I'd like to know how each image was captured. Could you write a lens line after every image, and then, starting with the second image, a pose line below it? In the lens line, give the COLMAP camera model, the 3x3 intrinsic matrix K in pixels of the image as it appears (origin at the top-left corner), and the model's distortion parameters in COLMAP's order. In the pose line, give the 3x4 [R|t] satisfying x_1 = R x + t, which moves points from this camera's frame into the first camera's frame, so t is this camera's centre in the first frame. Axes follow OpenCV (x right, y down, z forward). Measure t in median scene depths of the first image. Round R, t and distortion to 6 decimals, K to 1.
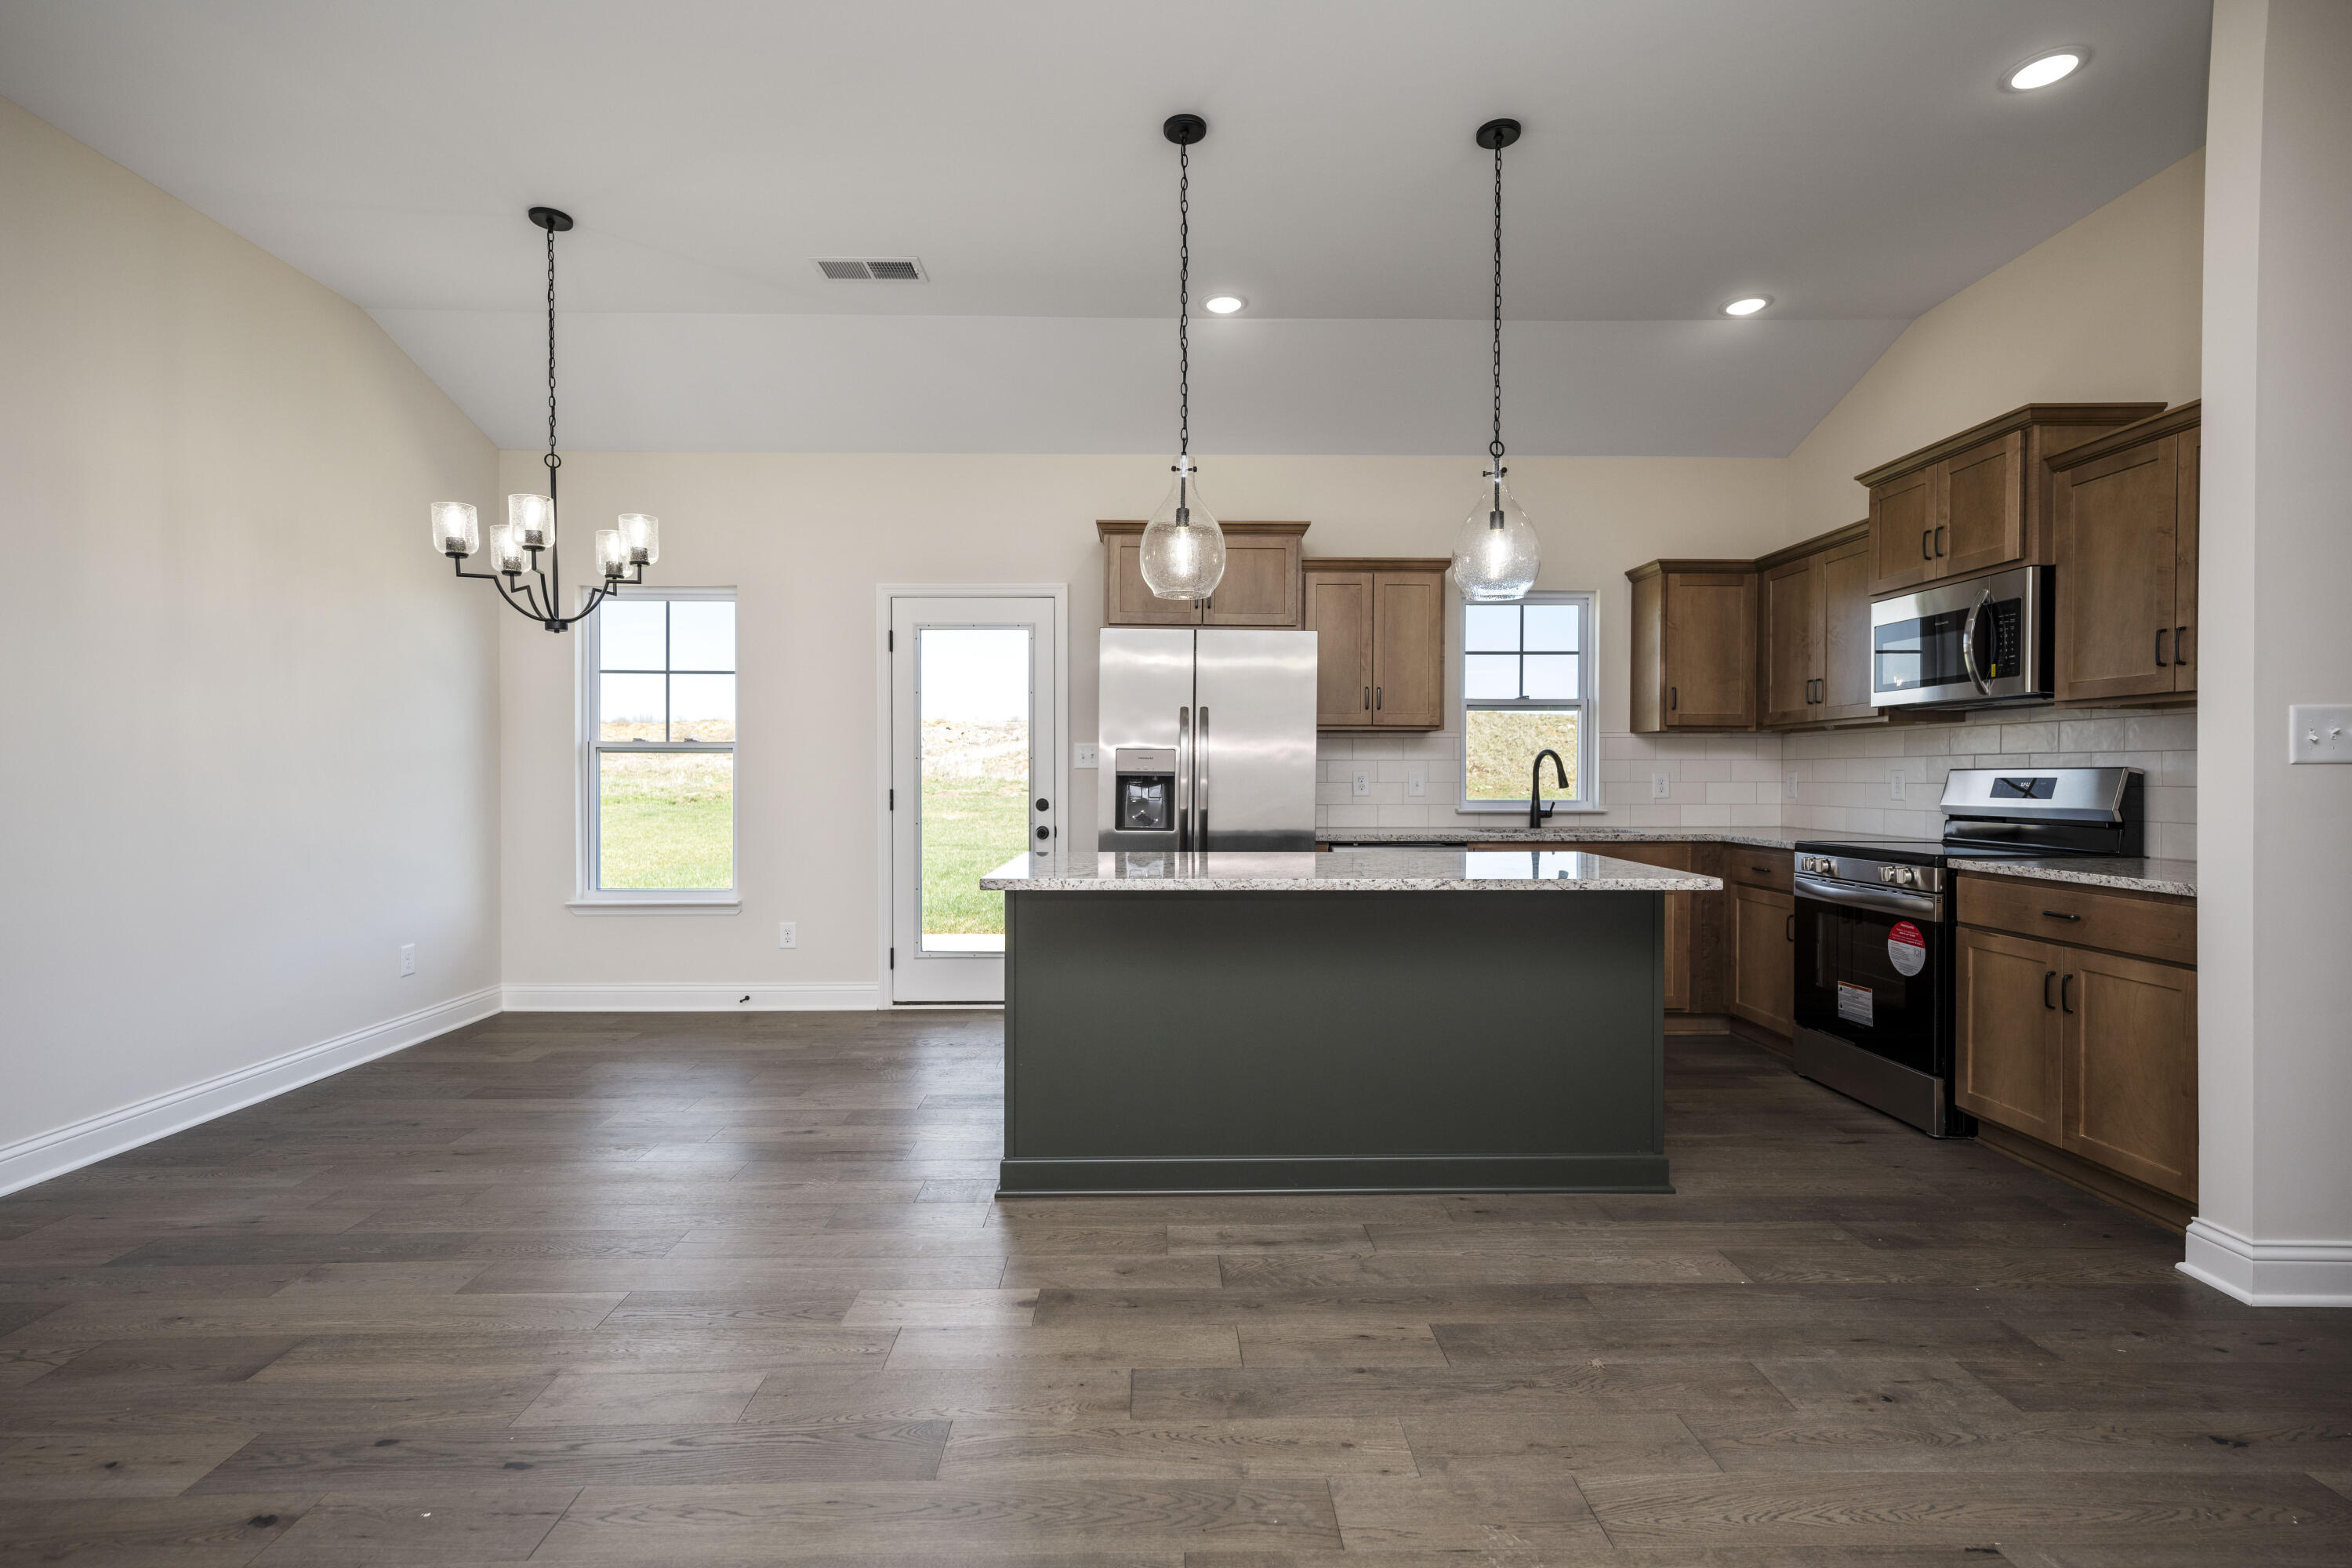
lens RADIAL K [[1073.8, 0, 1166.6], [0, 1073.8, 782.3], [0, 0, 1]] dist [0.009669, -0.000128]
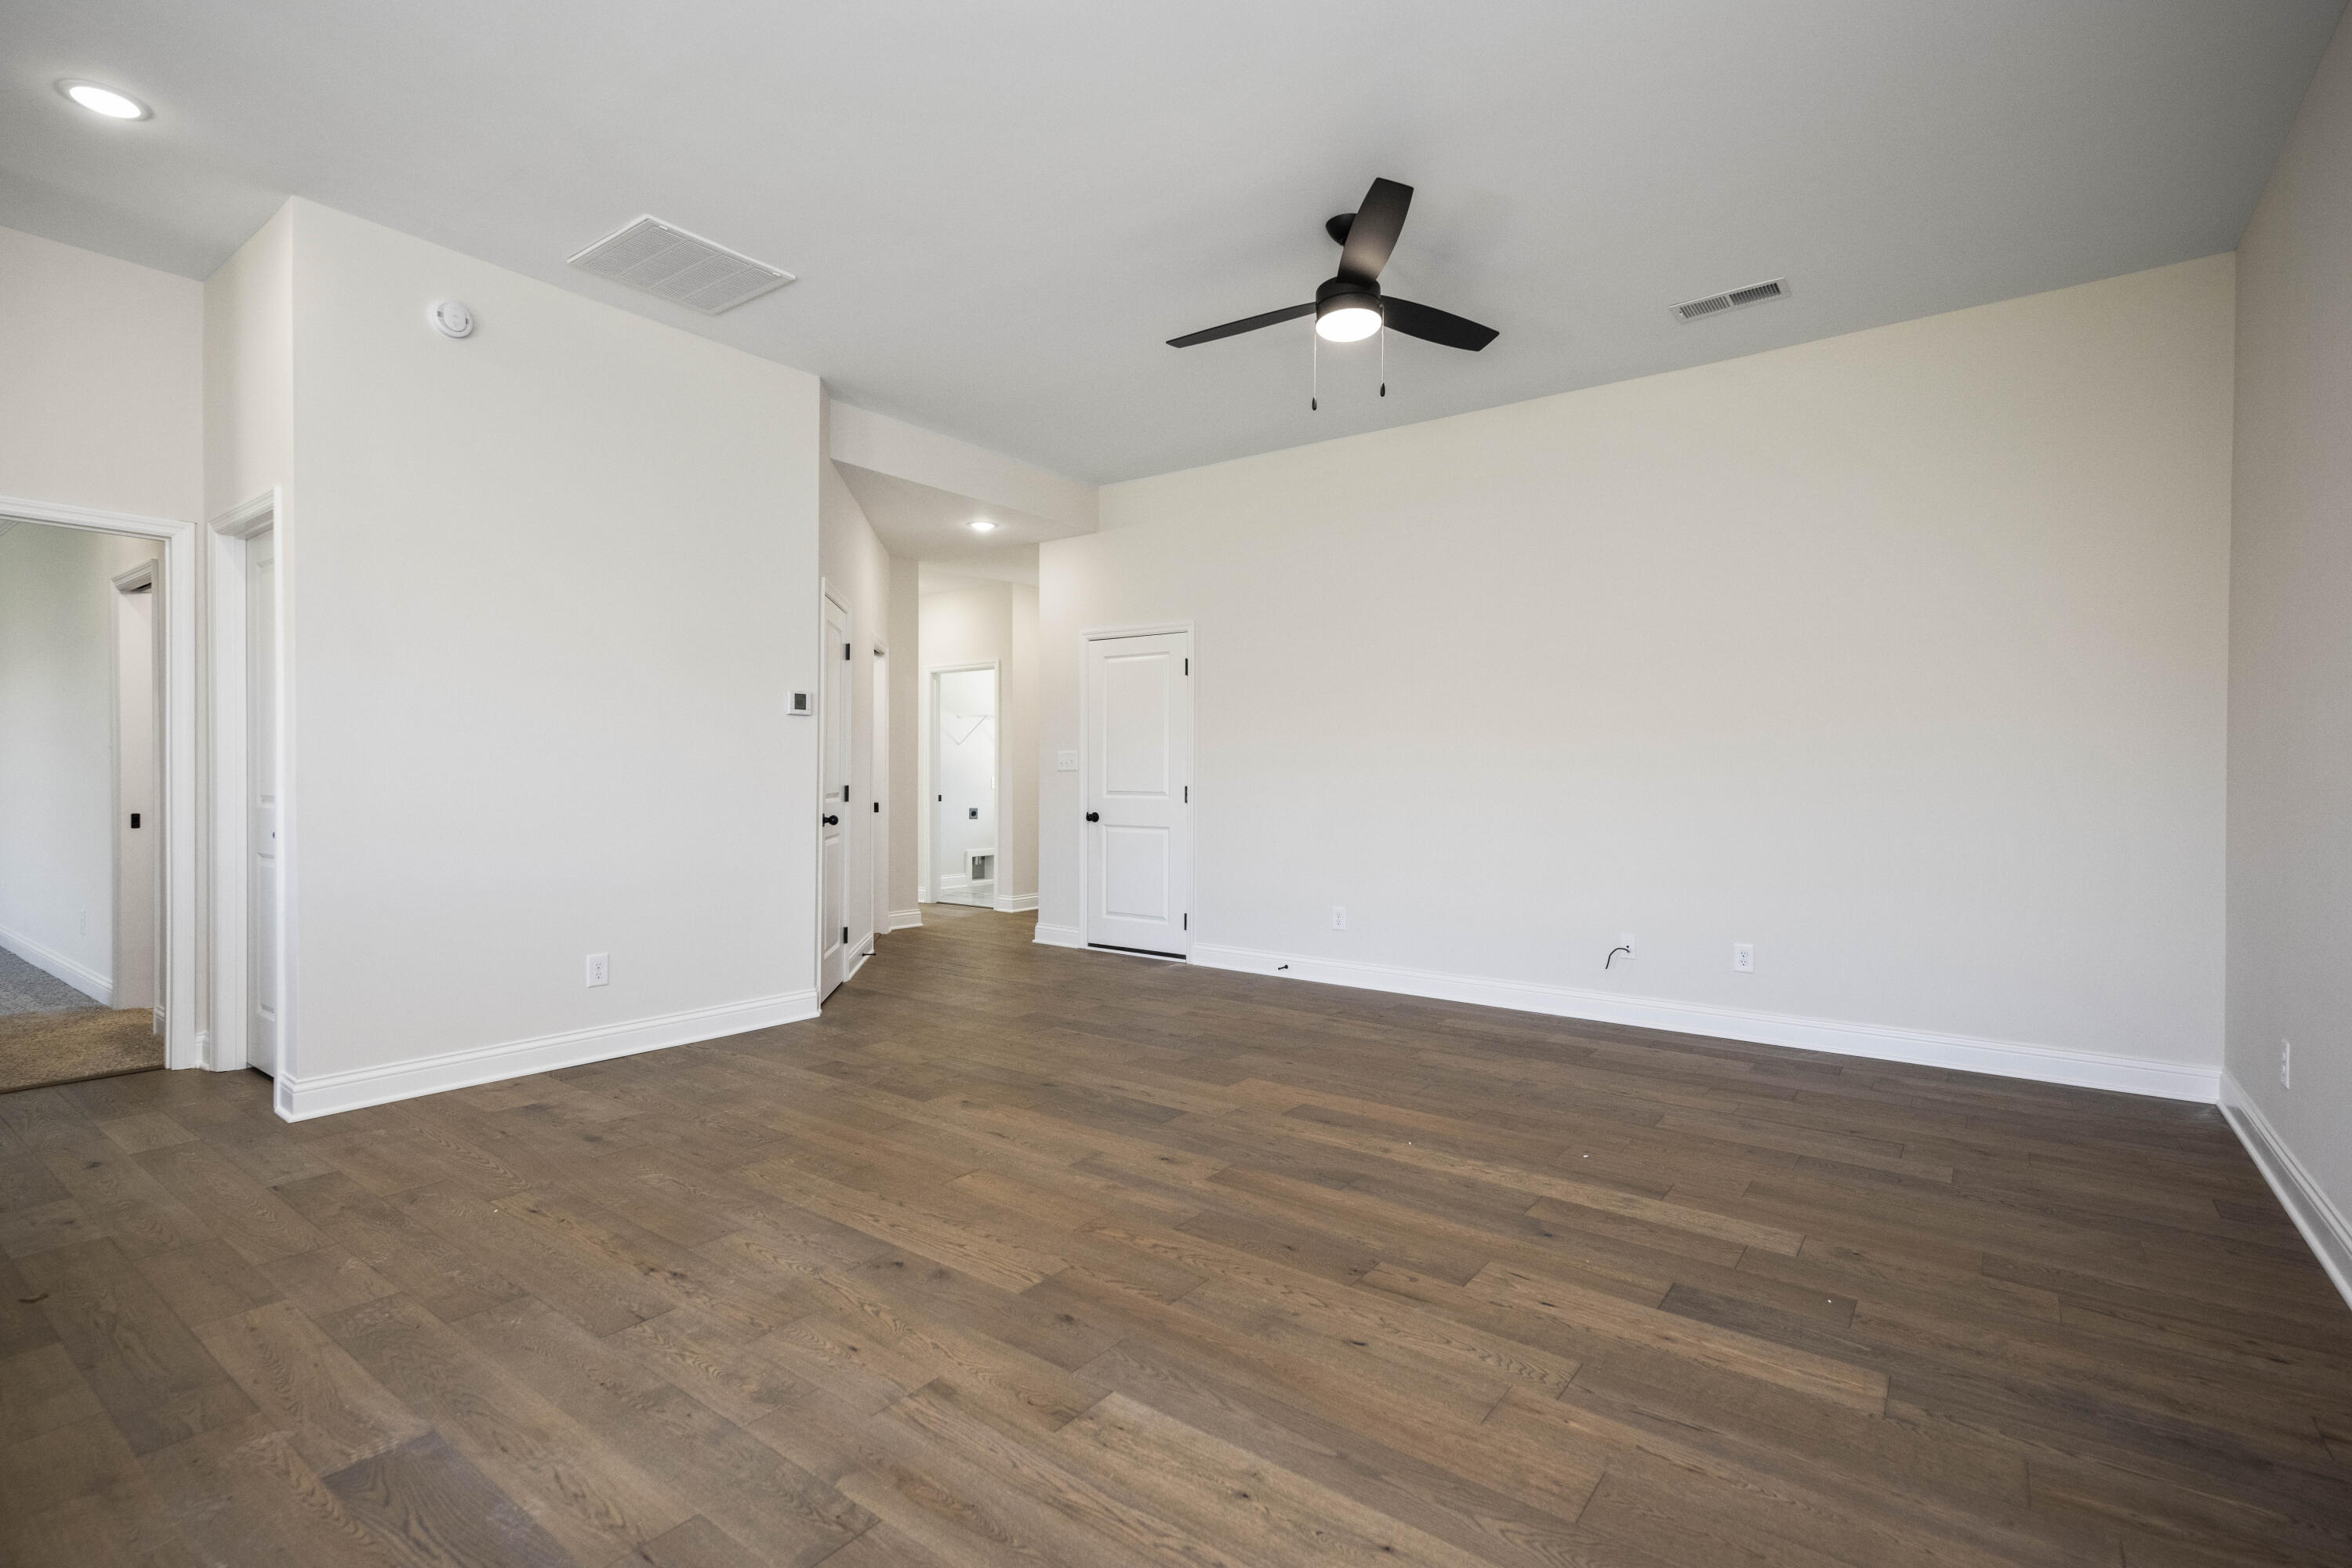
lens RADIAL K [[1099.2, 0, 1169.4], [0, 1099.2, 782.6], [0, 0, 1]] dist [0.008928, 0.000019]
pose [[-0.791501, -0.011179, 0.611066, -0.632971], [-0.002543, 0.999884, 0.014999, -0.005549], [-0.611163, 0.010318, -0.791437, 0.617159]]
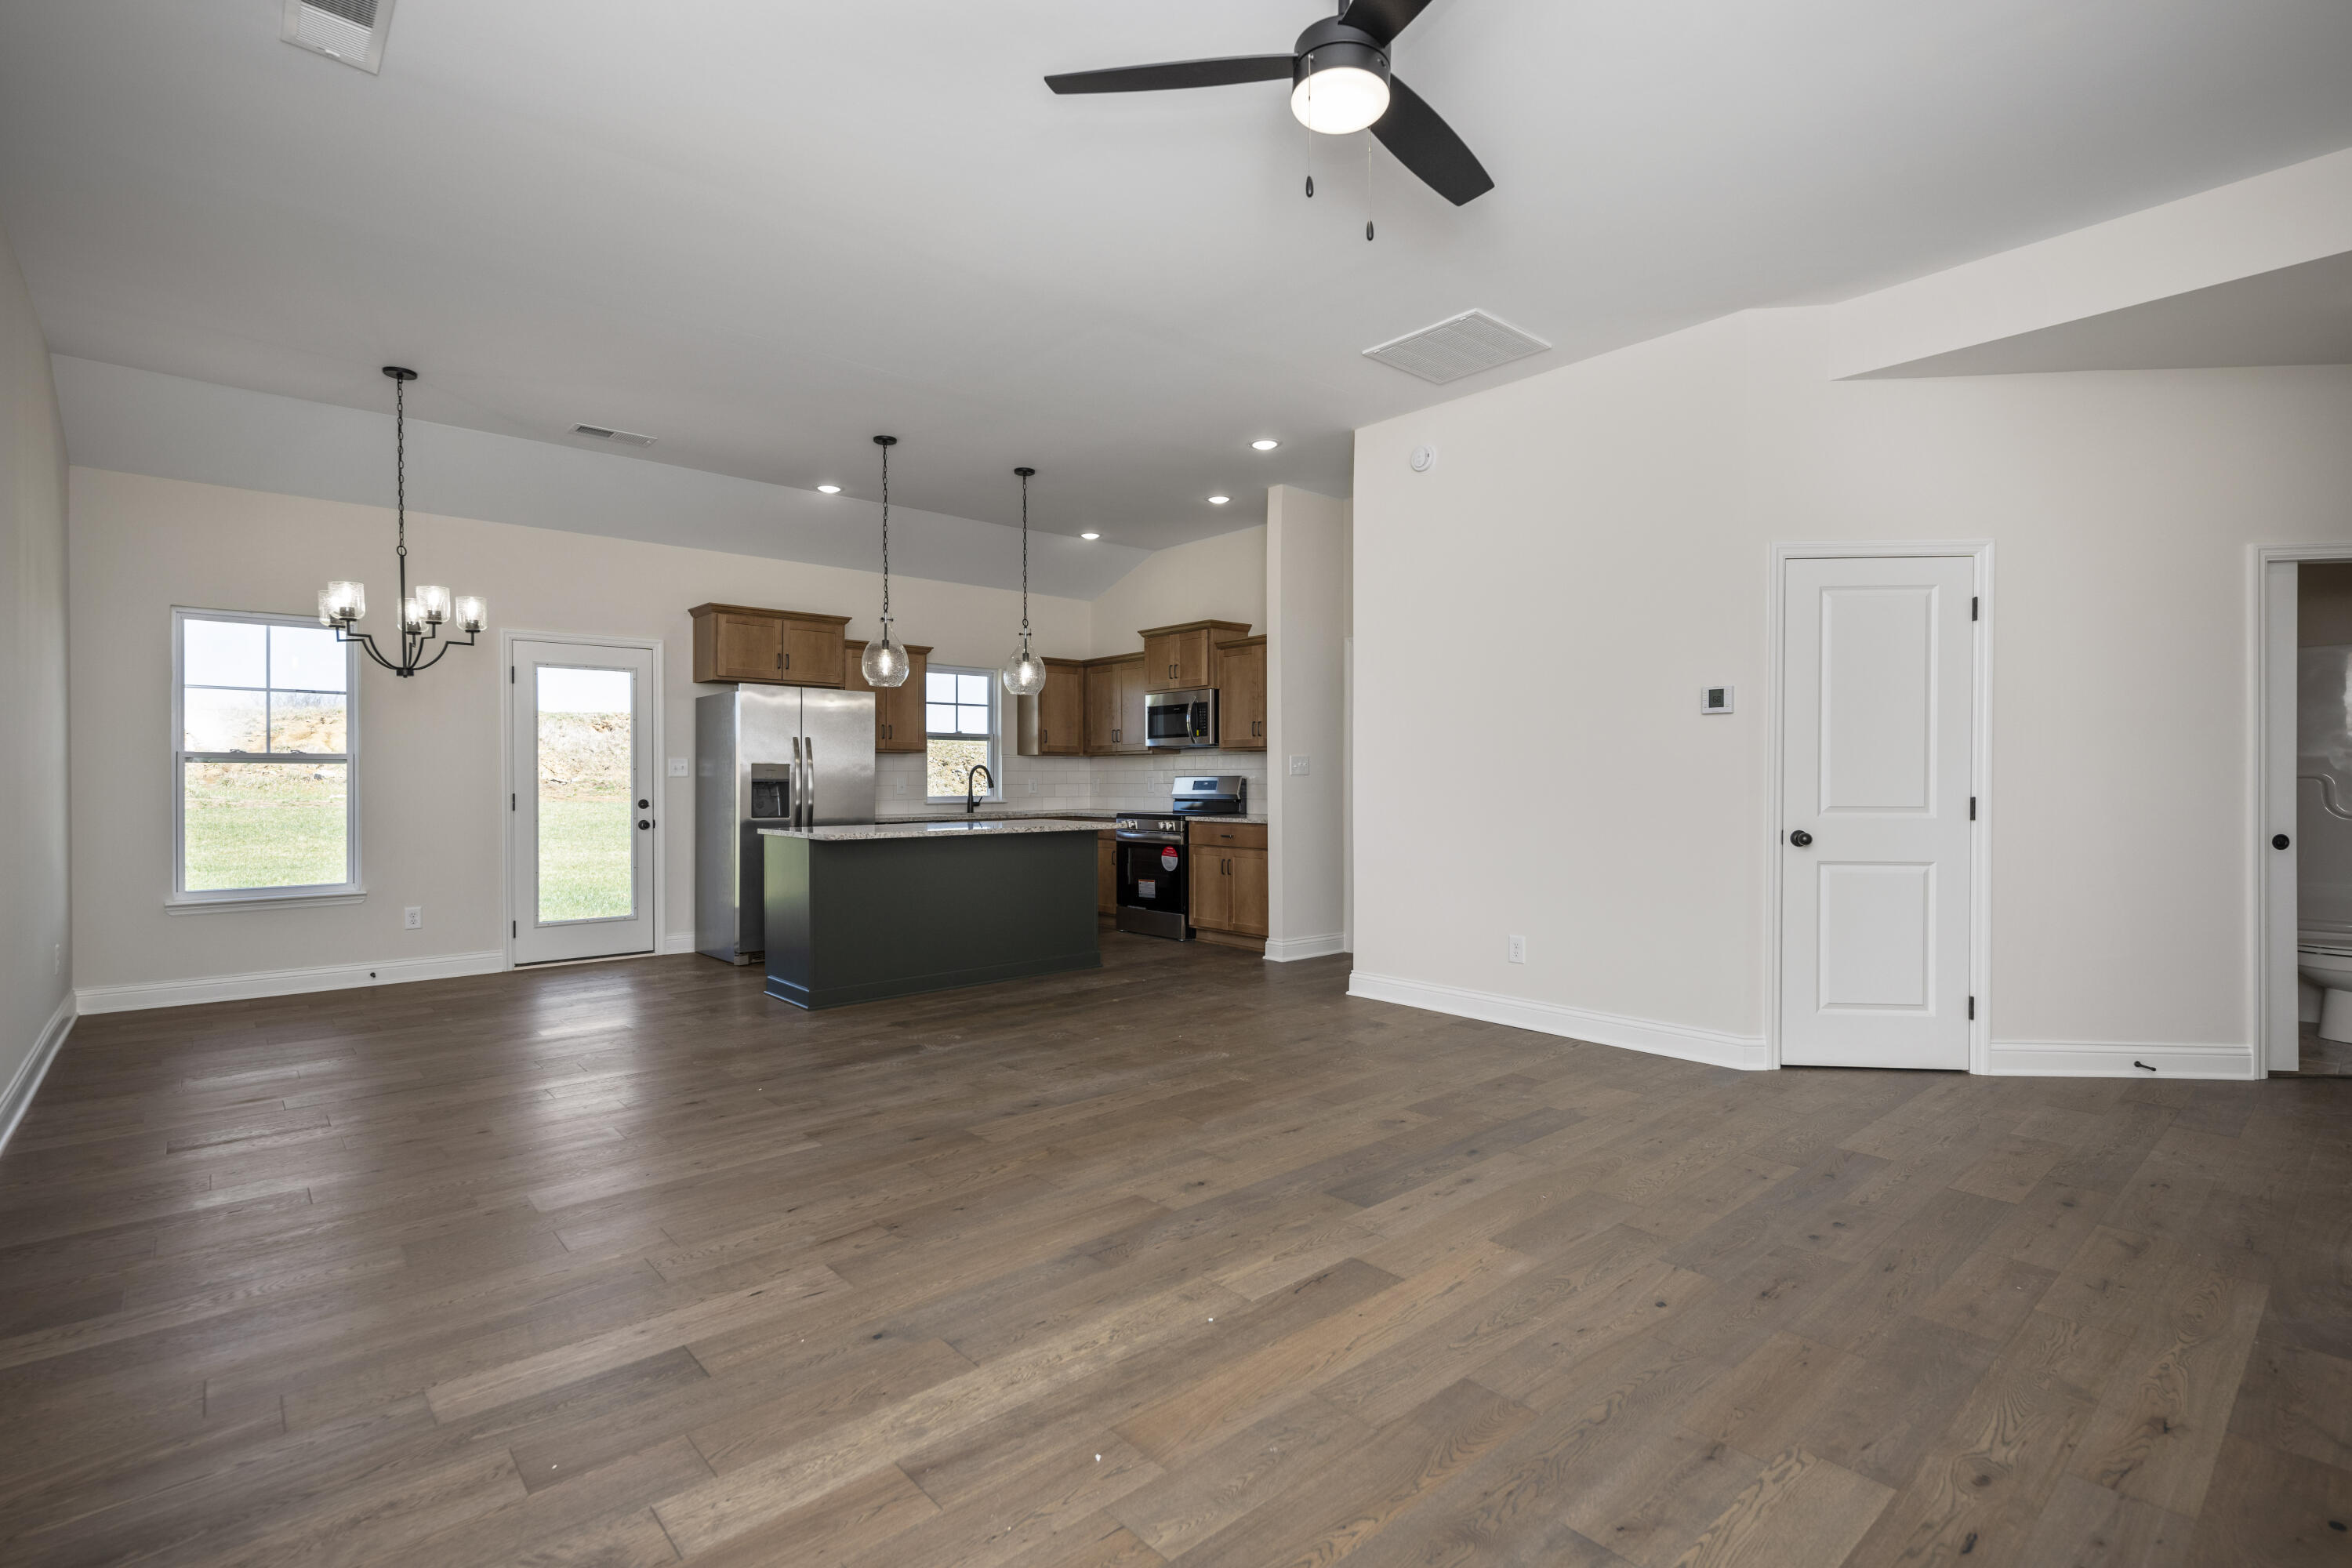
lens RADIAL K [[1099.2, 0, 1169.4], [0, 1099.2, 782.6], [0, 0, 1]] dist [0.008928, 0.000019]
pose [[0.762674, -0.005125, 0.646763, -0.654390], [0.008422, 0.999963, -0.002008, 0.003262], [-0.646728, 0.006978, 0.762689, -0.607866]]
